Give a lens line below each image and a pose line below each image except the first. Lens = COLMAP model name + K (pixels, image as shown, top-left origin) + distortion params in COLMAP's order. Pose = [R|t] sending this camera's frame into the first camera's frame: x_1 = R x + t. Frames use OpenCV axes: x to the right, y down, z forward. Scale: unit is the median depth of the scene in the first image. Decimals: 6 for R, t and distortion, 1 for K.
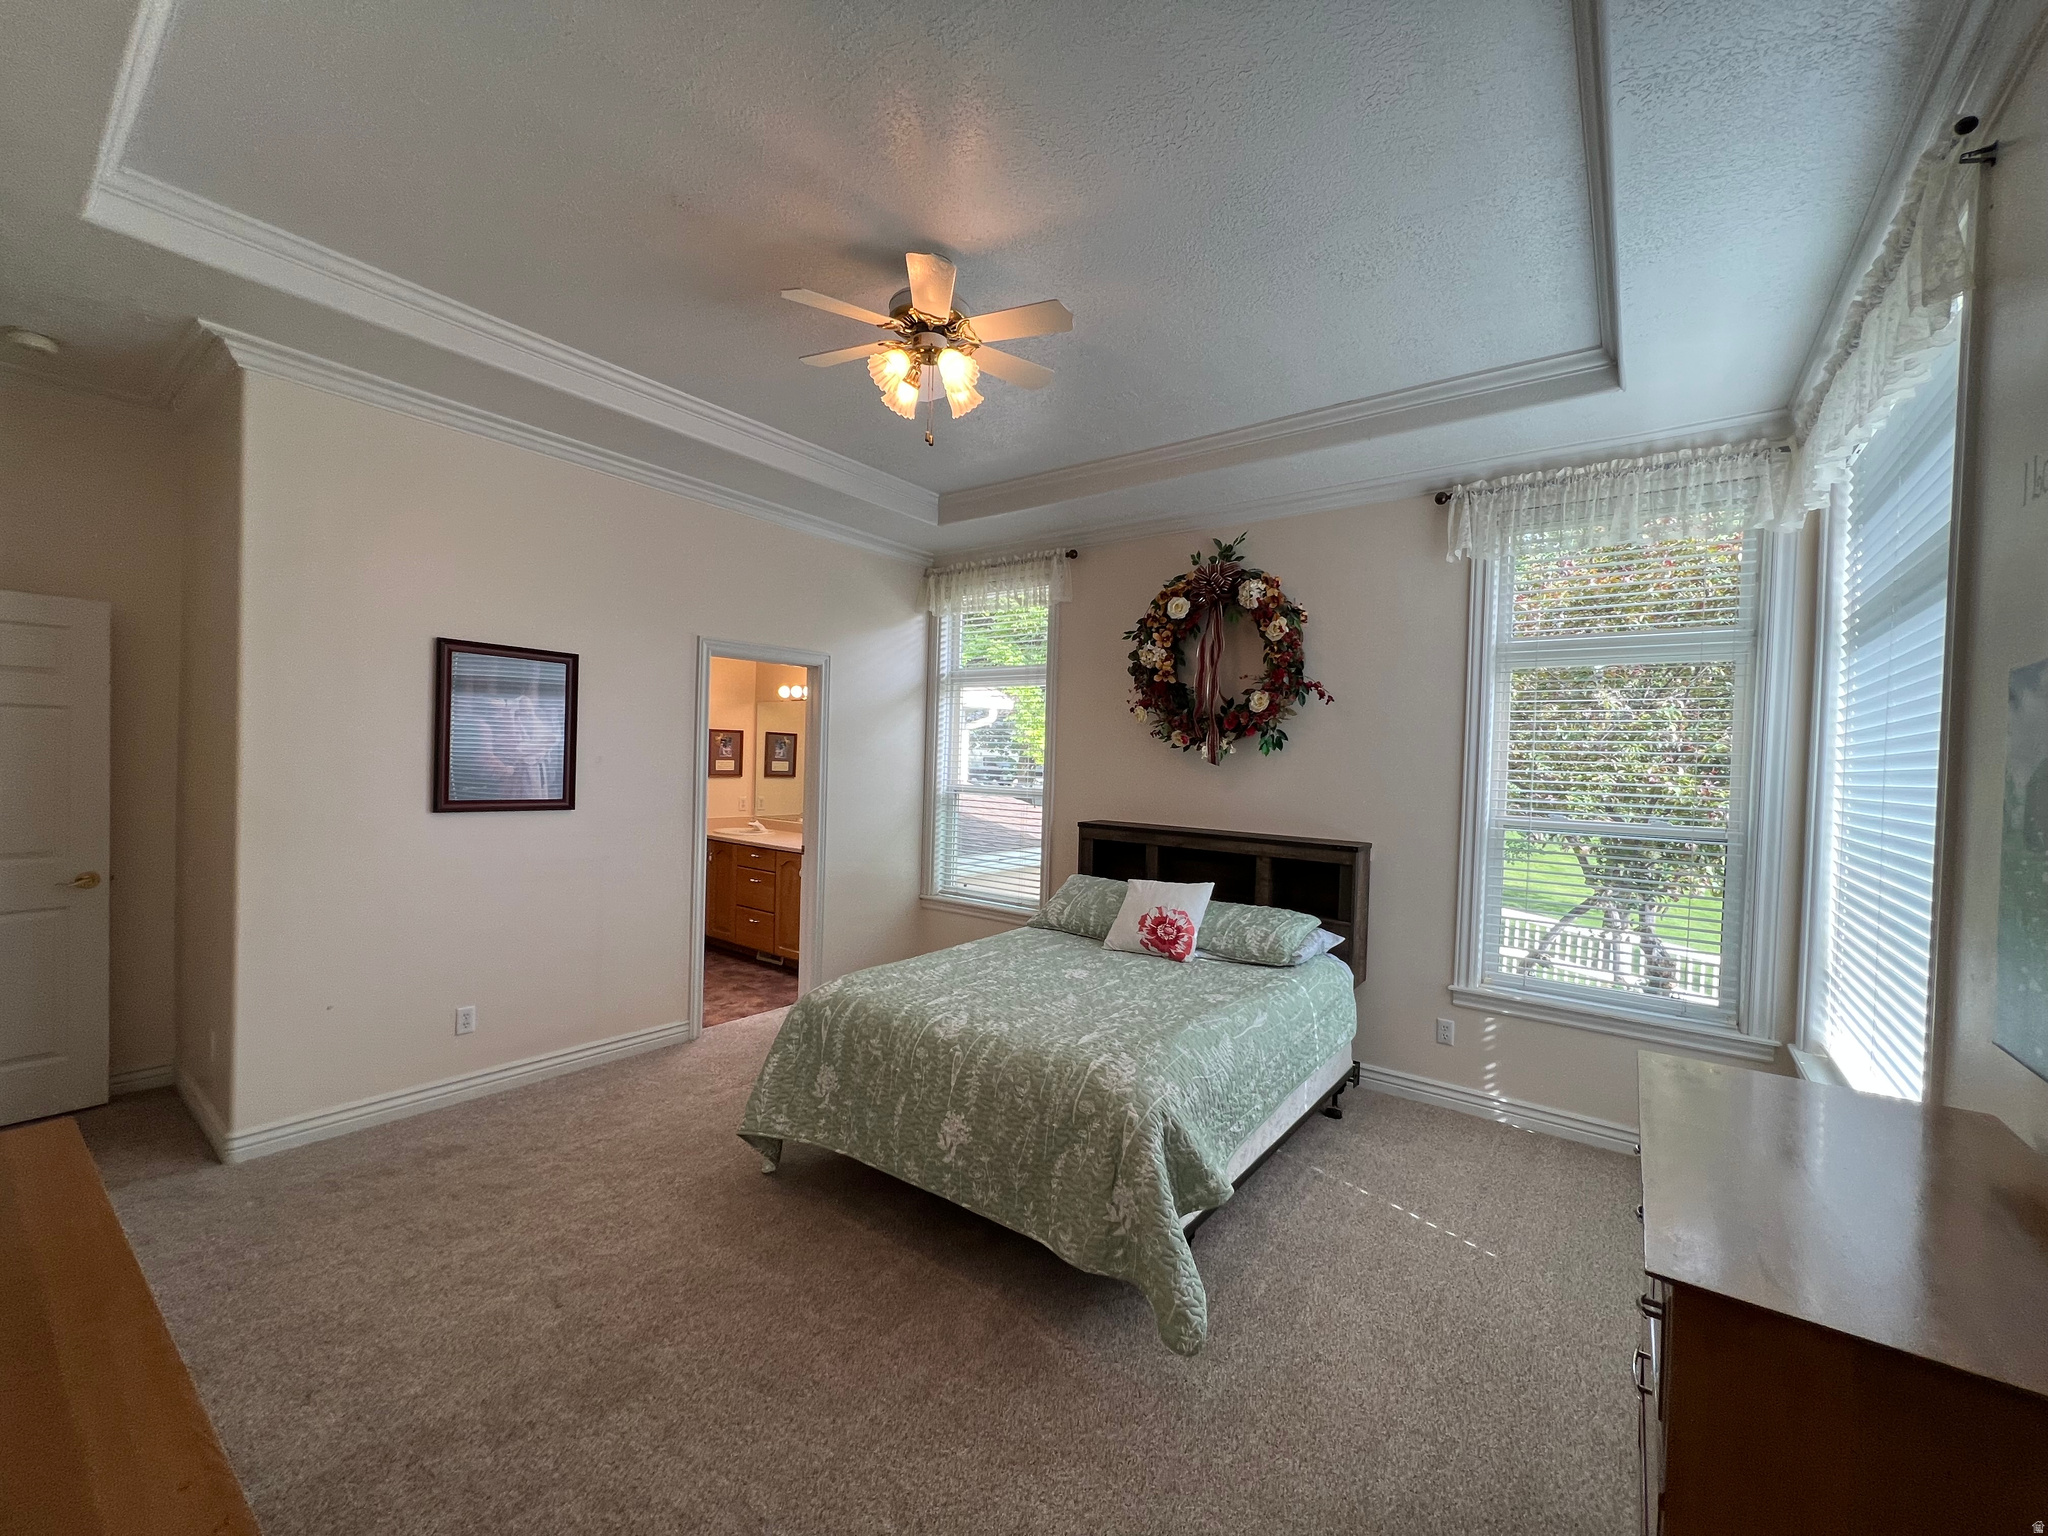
lens RADIAL K [[820.8, 0, 1024.6], [0, 820.8, 773.4], [0, 0, 1]] dist [-0.003611, 0.000651]
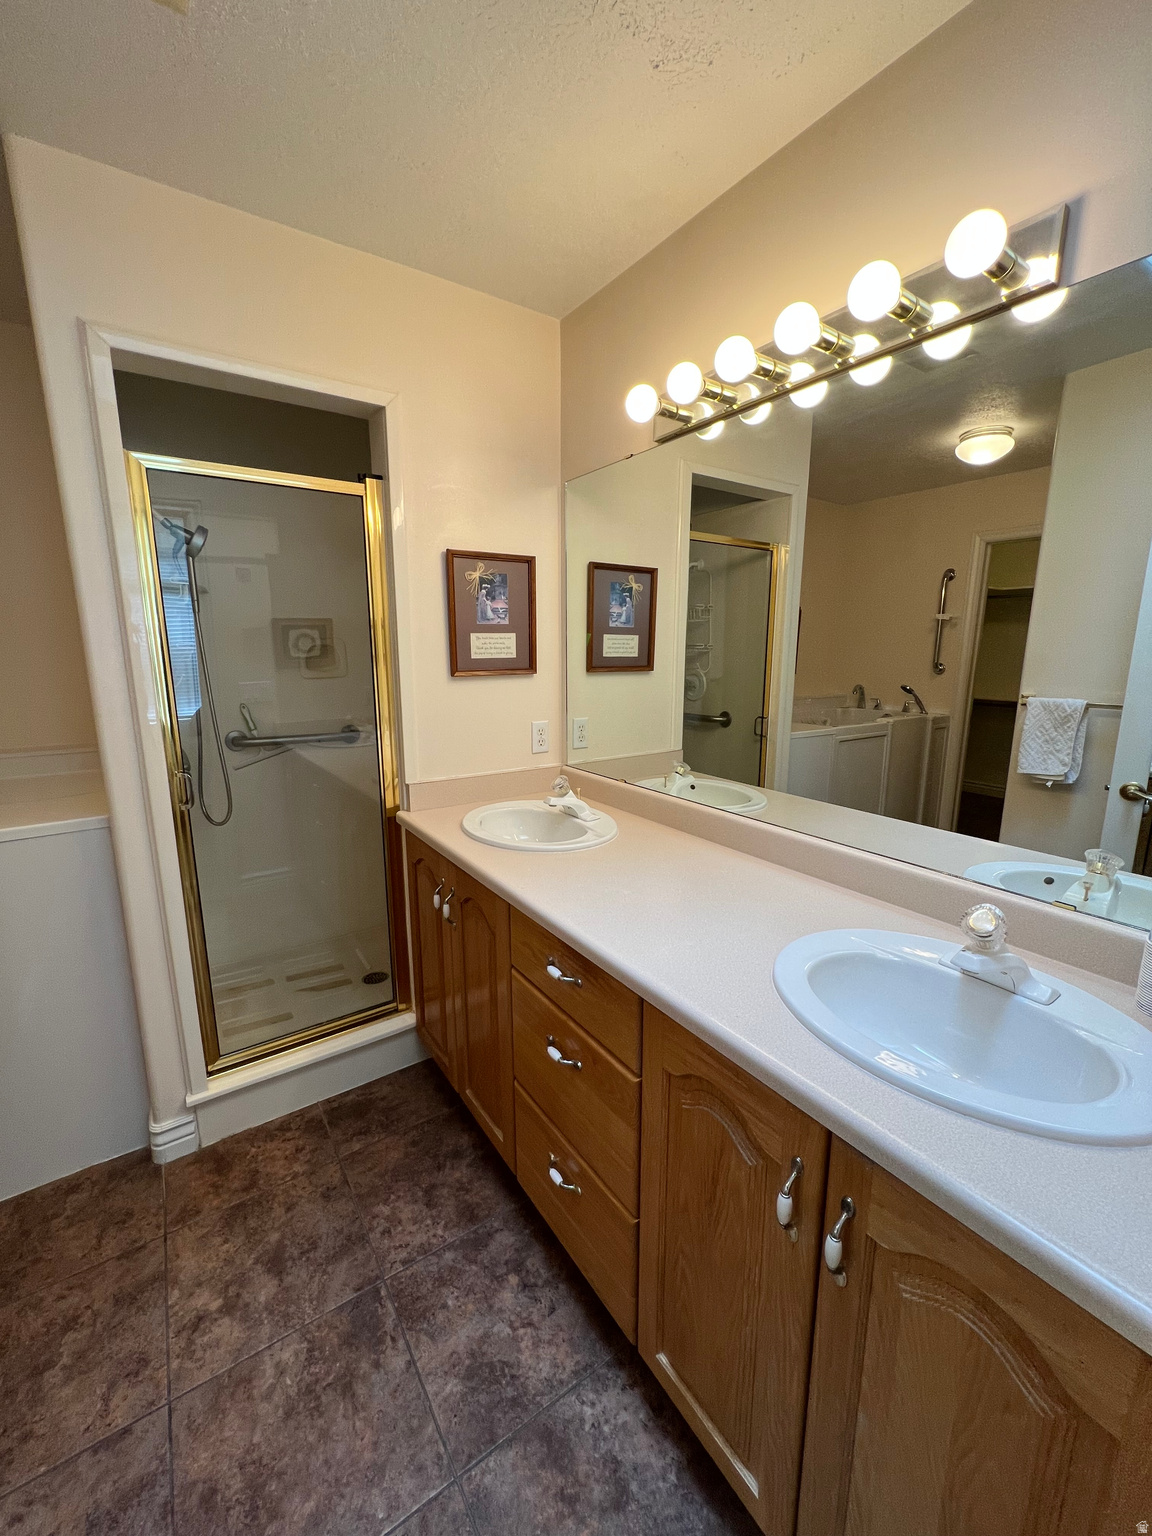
lens RADIAL K [[617.5, 0, 570.1], [0, 617.5, 770.2], [0, 0, 1]] dist [-0.002708, 0.000587]
pose [[0.944588, 0.029582, -0.326922, -0.224071], [0.027721, 0.985185, 0.169242, 0.000095], [0.327085, -0.168927, 0.929774, 0.706086]]
